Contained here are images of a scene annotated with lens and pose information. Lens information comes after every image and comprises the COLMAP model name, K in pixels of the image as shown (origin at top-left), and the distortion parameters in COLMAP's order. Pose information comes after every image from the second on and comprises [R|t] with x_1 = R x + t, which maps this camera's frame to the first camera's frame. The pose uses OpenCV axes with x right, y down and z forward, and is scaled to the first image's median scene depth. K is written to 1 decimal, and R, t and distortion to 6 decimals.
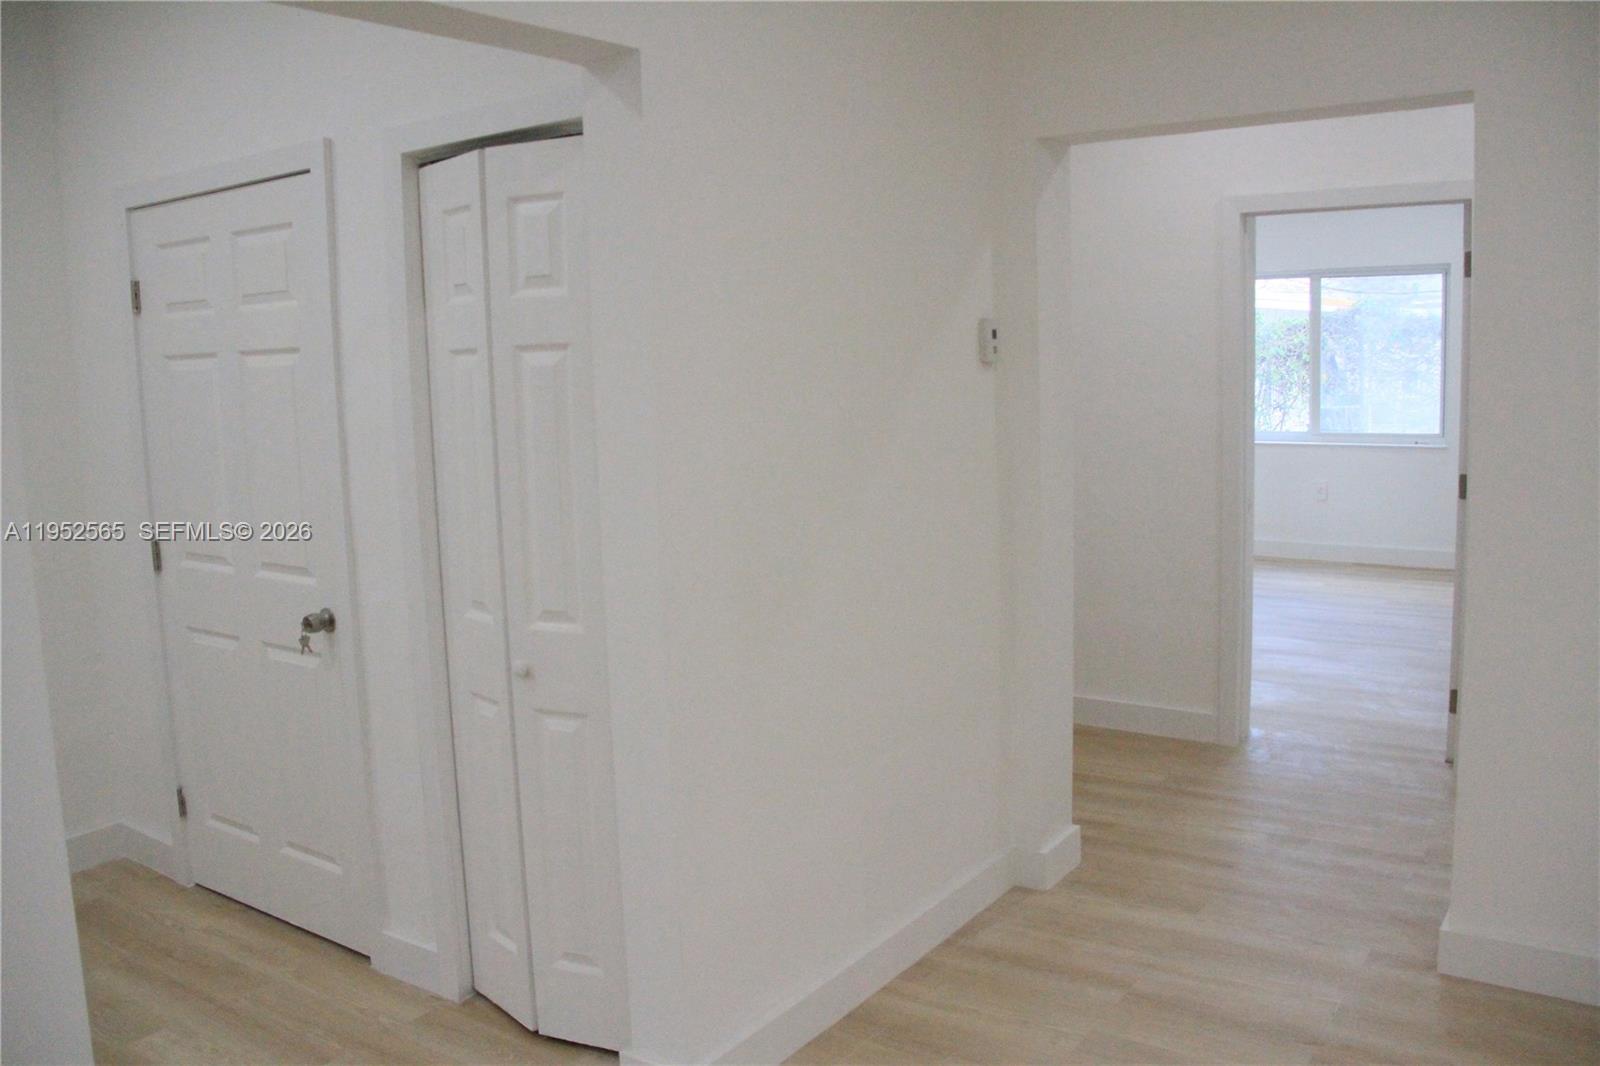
lens RADIAL K [[1320.1, 0, 800.0], [0, 1320.1, 533.0], [0, 0, 1]] dist [-0.125562, -0.003466]
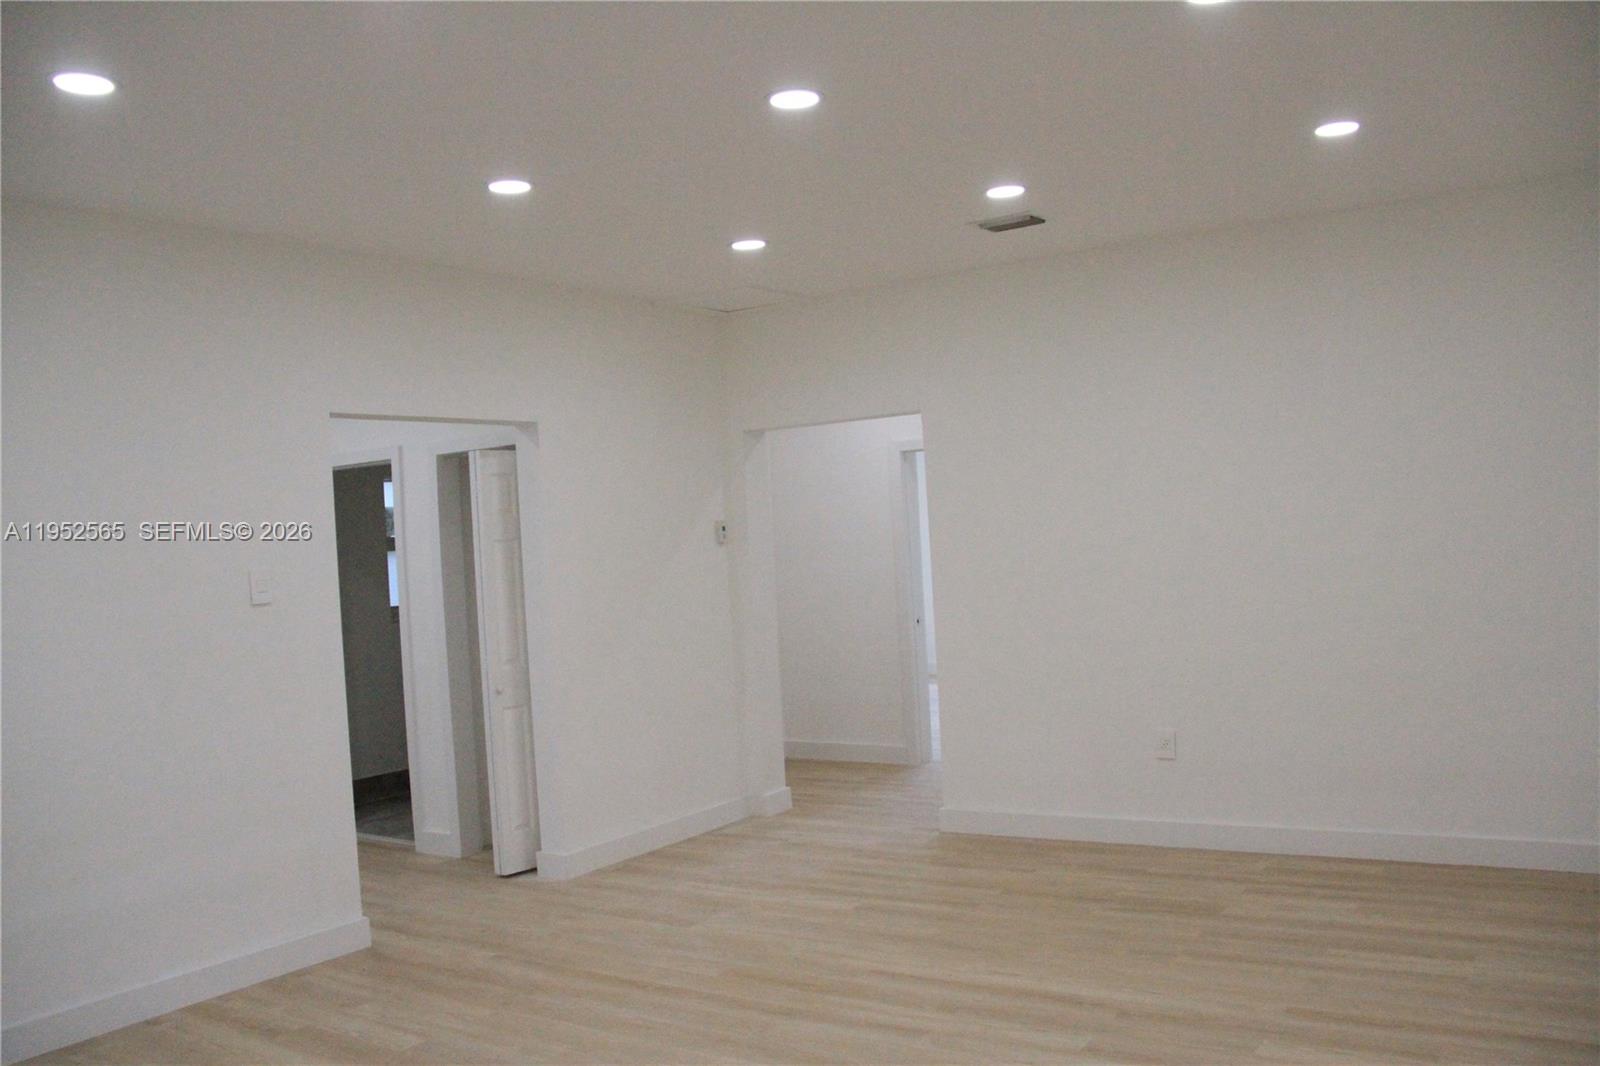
lens RADIAL K [[1320.1, 0, 800.0], [0, 1320.1, 533.0], [0, 0, 1]] dist [-0.125562, -0.003466]
pose [[0.999302, -0.026616, 0.026215, 0.168414], [0.030013, 0.989820, -0.139126, 0.113145], [-0.022245, 0.139816, 0.989928, -0.811266]]
